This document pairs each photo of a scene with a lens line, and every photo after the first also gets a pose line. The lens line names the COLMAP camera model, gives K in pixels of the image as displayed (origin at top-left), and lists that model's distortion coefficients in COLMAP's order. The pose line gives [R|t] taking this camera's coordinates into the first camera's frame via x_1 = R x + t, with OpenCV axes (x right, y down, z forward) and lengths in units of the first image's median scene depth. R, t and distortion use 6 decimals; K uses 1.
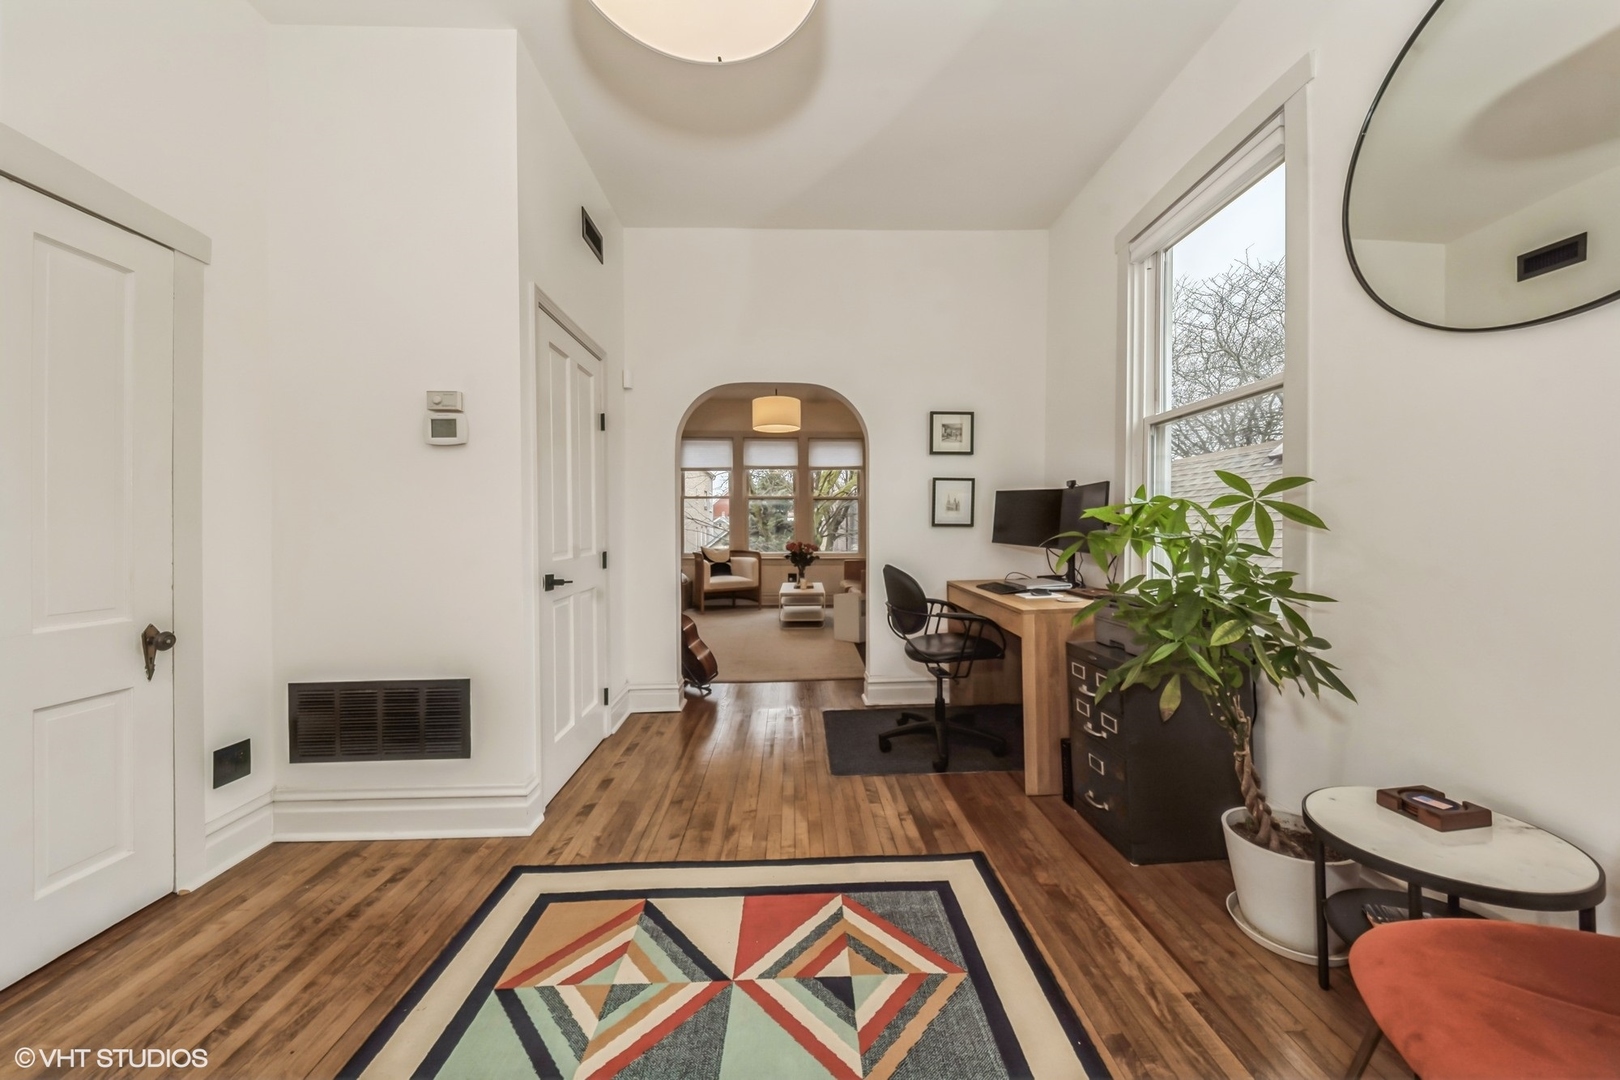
lens RADIAL K [[561.4, 0, 810.0], [0, 561.4, 540.0], [0, 0, 1]] dist [0.000471, -0.004991]
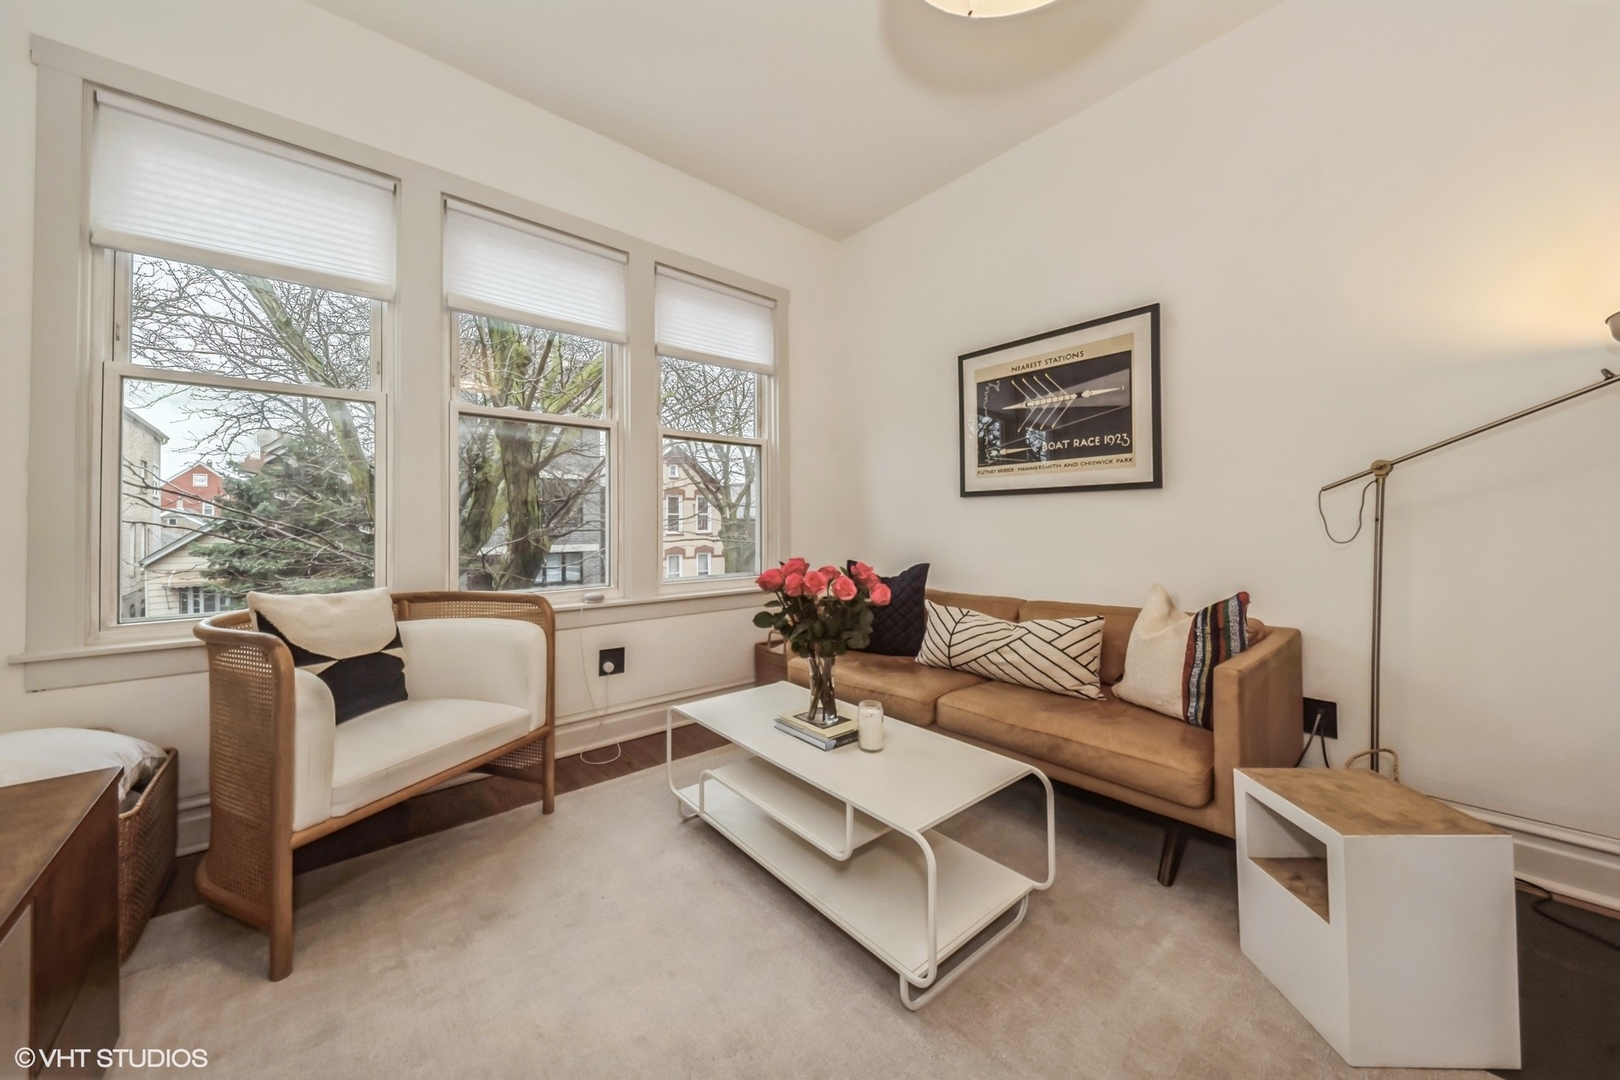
lens RADIAL K [[576.3, 0, 822.2], [0, 576.3, 515.9], [0, 0, 1]] dist [-0.000696, -0.000285]
pose [[0.772433, 0.009973, 0.635018, -0.616301], [0.011772, 0.999480, -0.030017, -0.030092], [-0.634987, 0.030662, 0.771914, 2.605660]]
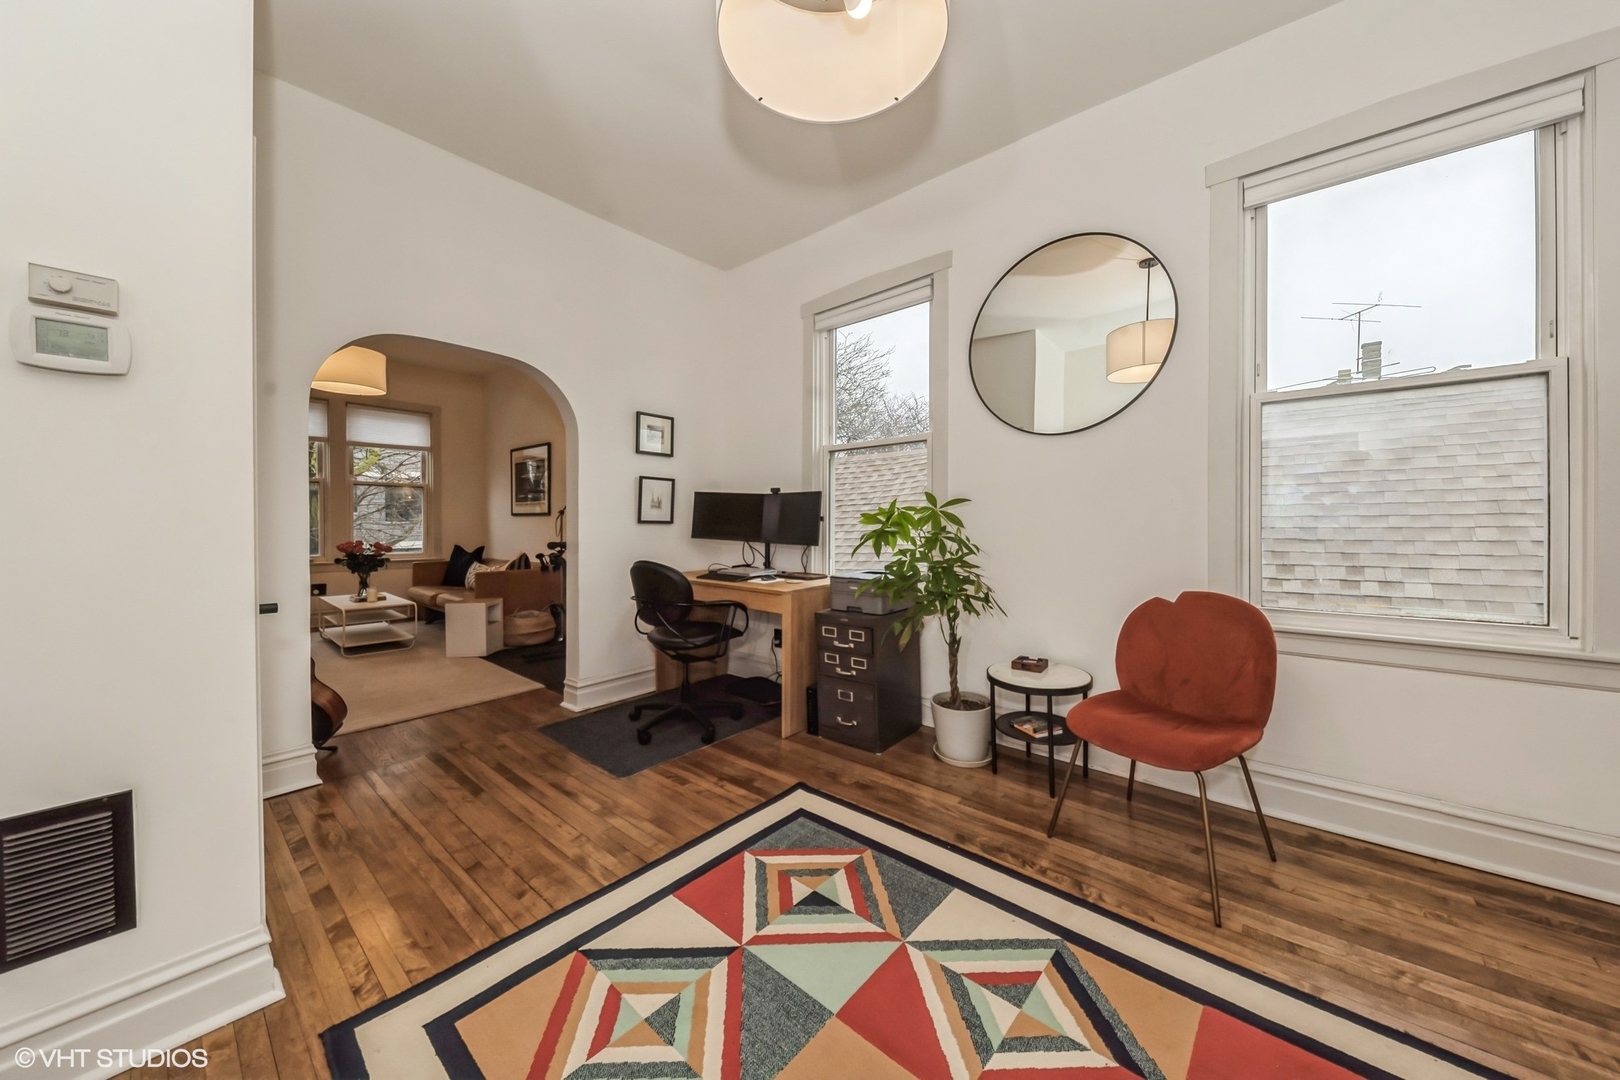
lens RADIAL K [[571.4, 0, 808.0], [0, 571.4, 534.8], [0, 0, 1]] dist [0.001185, -0.004331]
pose [[0.671684, -0.008405, 0.740790, -0.613001], [0.008487, 0.999957, 0.003650, -0.006678], [-0.740789, 0.003835, 0.671726, 0.115536]]
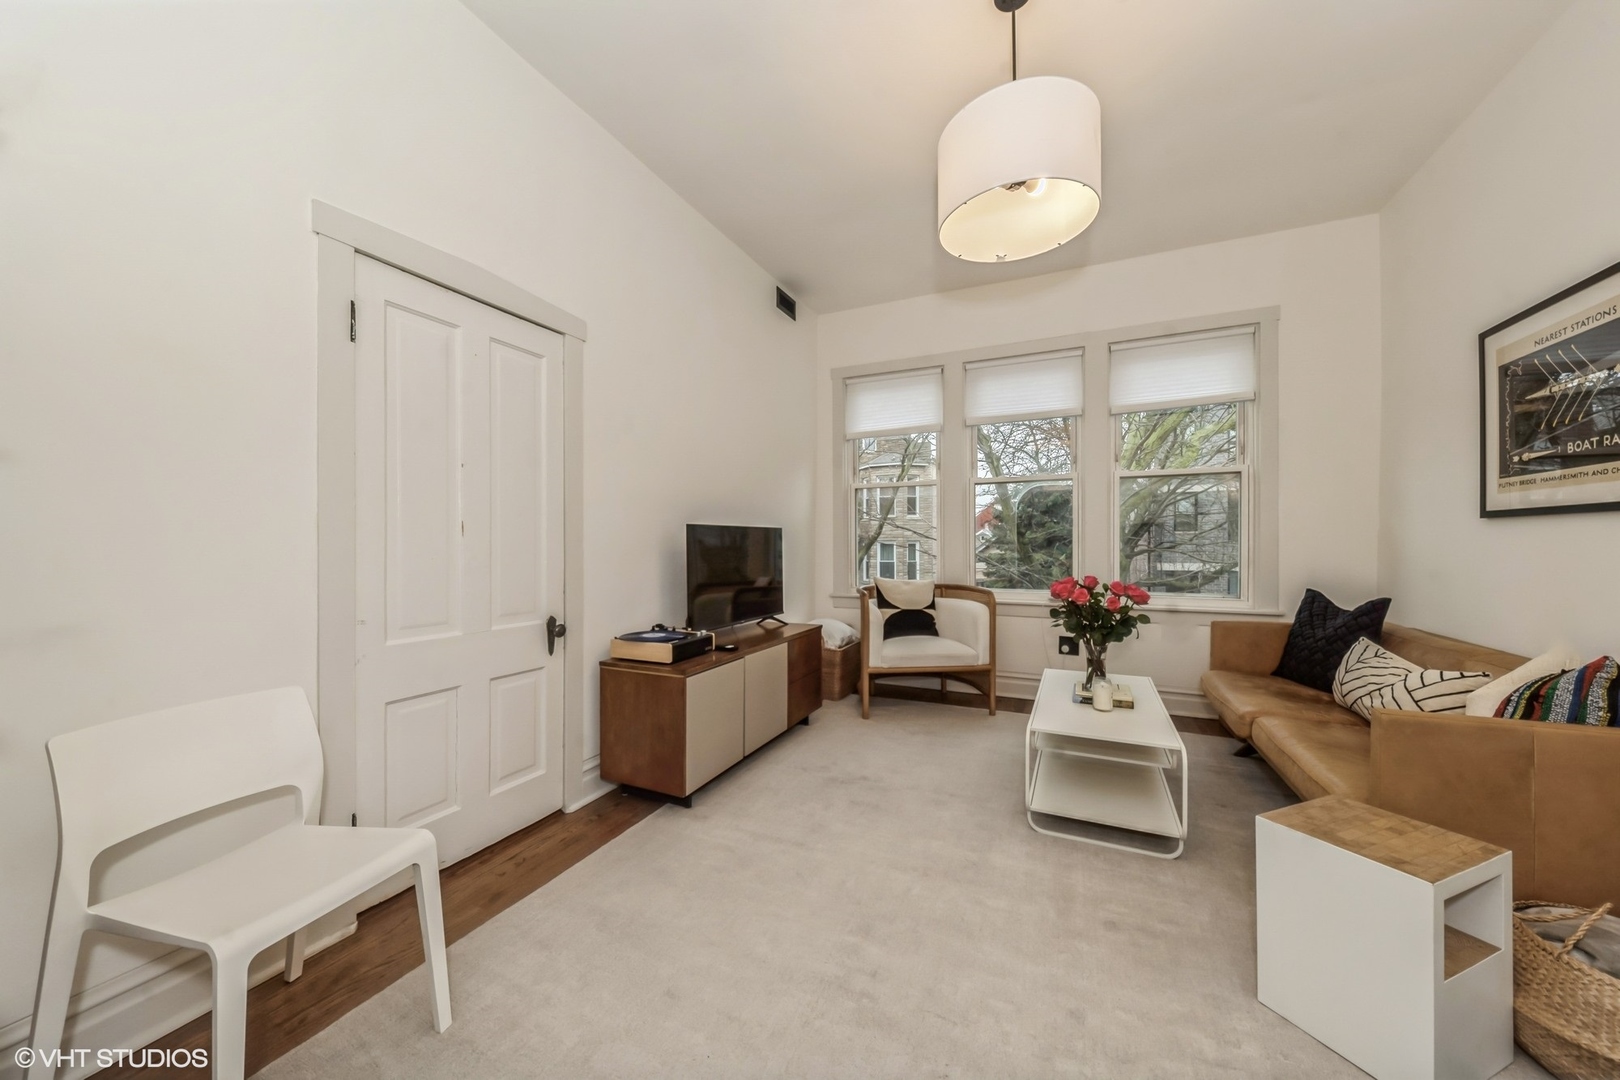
lens RADIAL K [[561.4, 0, 810.0], [0, 561.4, 540.0], [0, 0, 1]] dist [0.000471, -0.004991]
pose [[0.897600, -0.000921, -0.440811, -0.076695], [-0.007516, 0.999820, -0.017393, -0.046648], [0.440748, 0.018925, 0.897431, 1.906204]]
